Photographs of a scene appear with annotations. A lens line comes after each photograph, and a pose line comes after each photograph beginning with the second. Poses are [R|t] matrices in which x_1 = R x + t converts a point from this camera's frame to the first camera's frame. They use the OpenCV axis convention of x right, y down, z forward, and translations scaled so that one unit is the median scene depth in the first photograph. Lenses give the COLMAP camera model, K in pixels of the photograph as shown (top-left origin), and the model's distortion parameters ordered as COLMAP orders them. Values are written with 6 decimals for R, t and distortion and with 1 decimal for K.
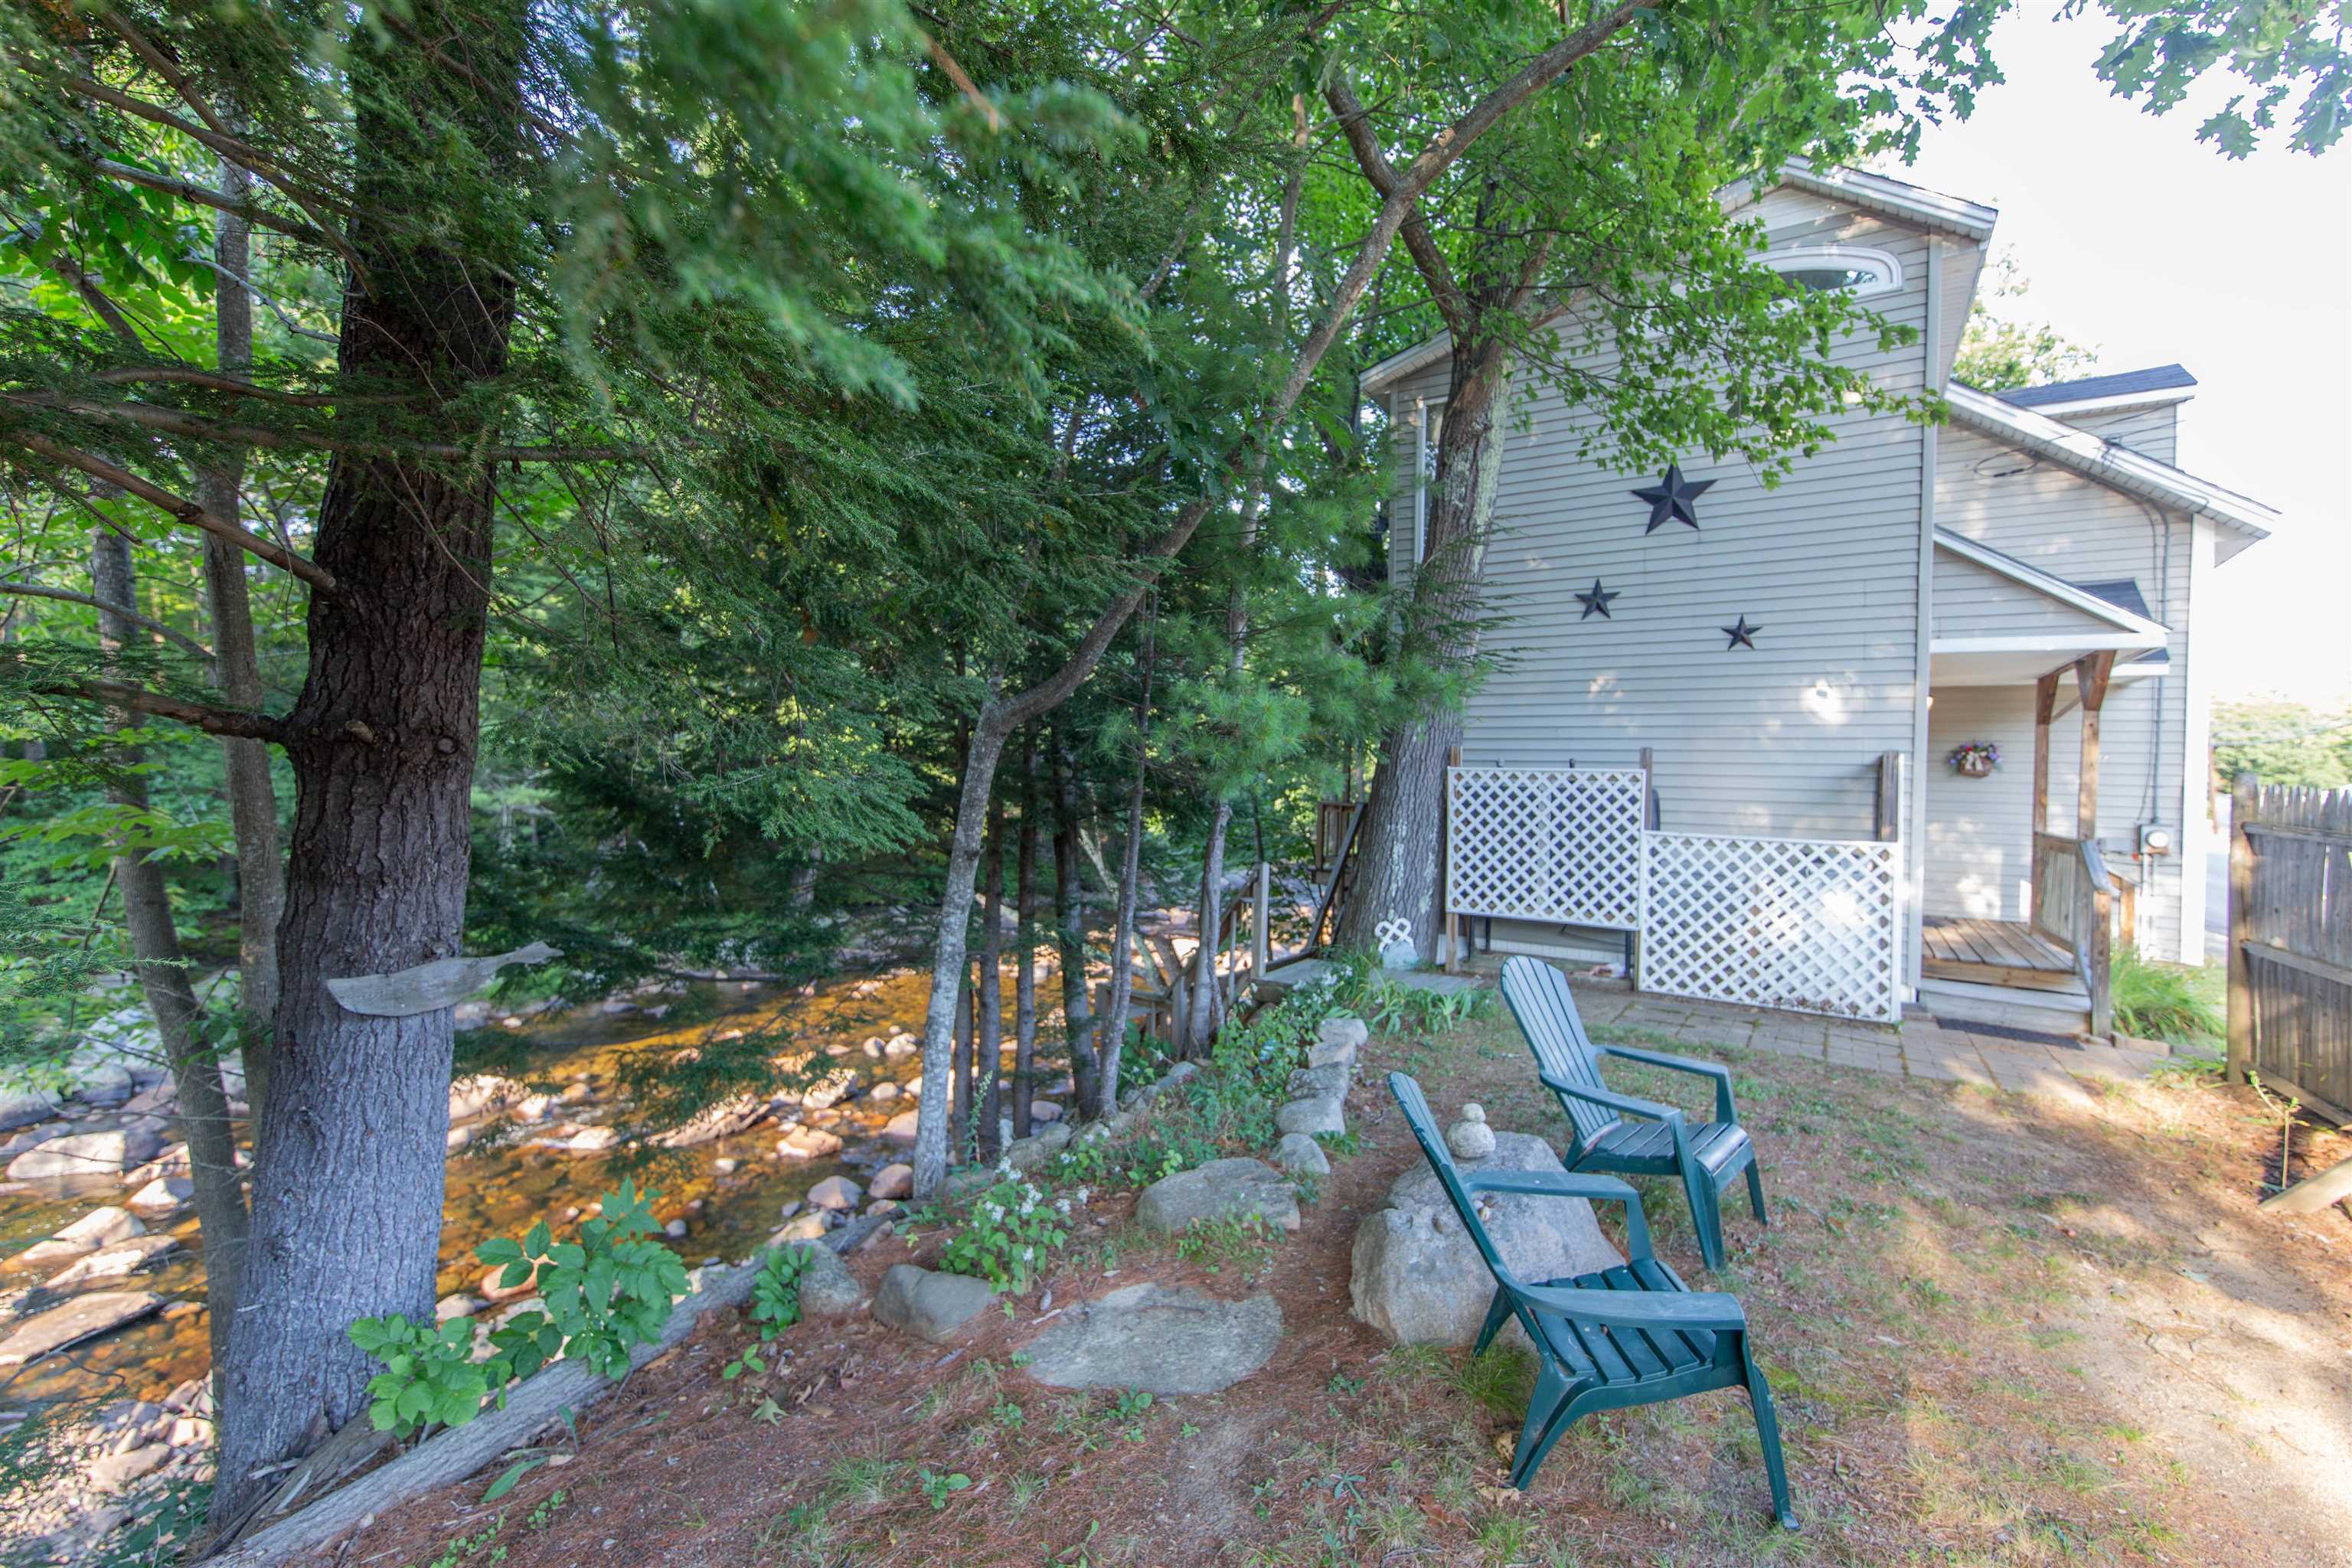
lens RADIAL K [[1014.6, 0, 1179.9], [0, 1014.6, 776.0], [0, 0, 1]] dist [0.003161, -0.000618]
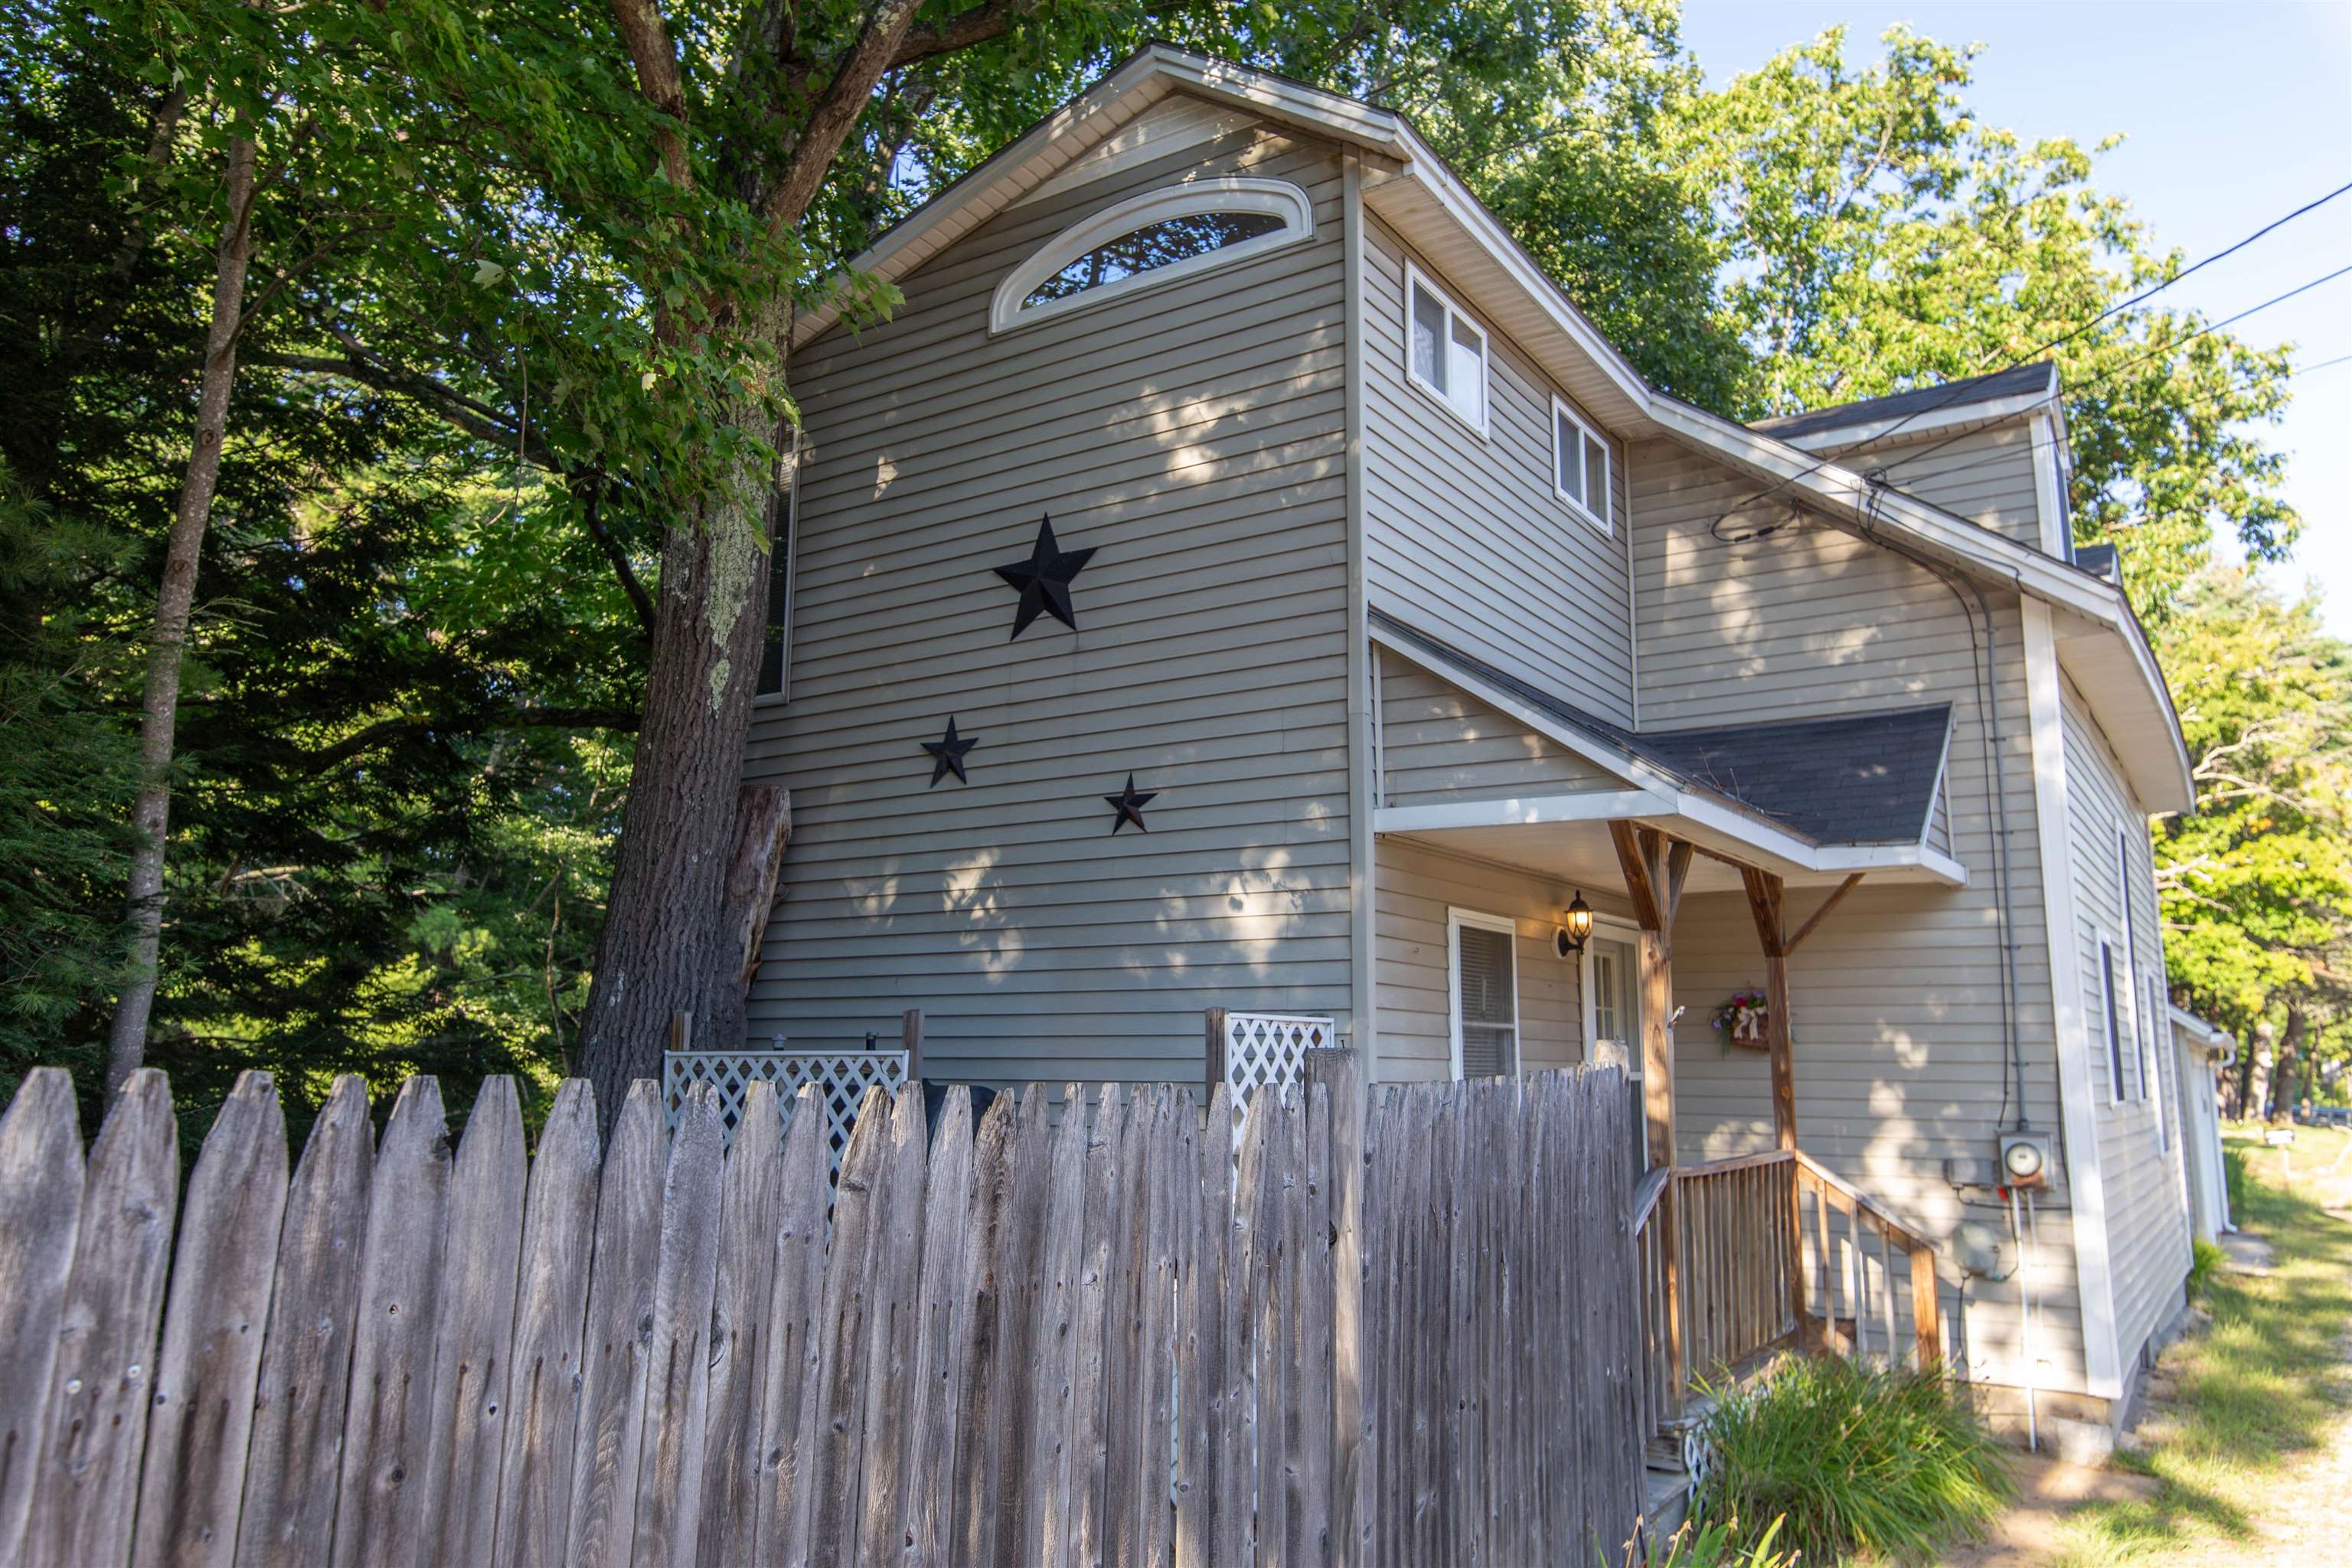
lens RADIAL K [[1665.8, 0, 1167.4], [0, 1665.8, 754.8], [0, 0, 1]] dist [0.002764, -0.001059]
pose [[0.999854, -0.017087, 0.000070, 0.546419], [0.016804, 0.982570, -0.185133, 0.005676], [0.003095, 0.185107, 0.982713, 0.070169]]
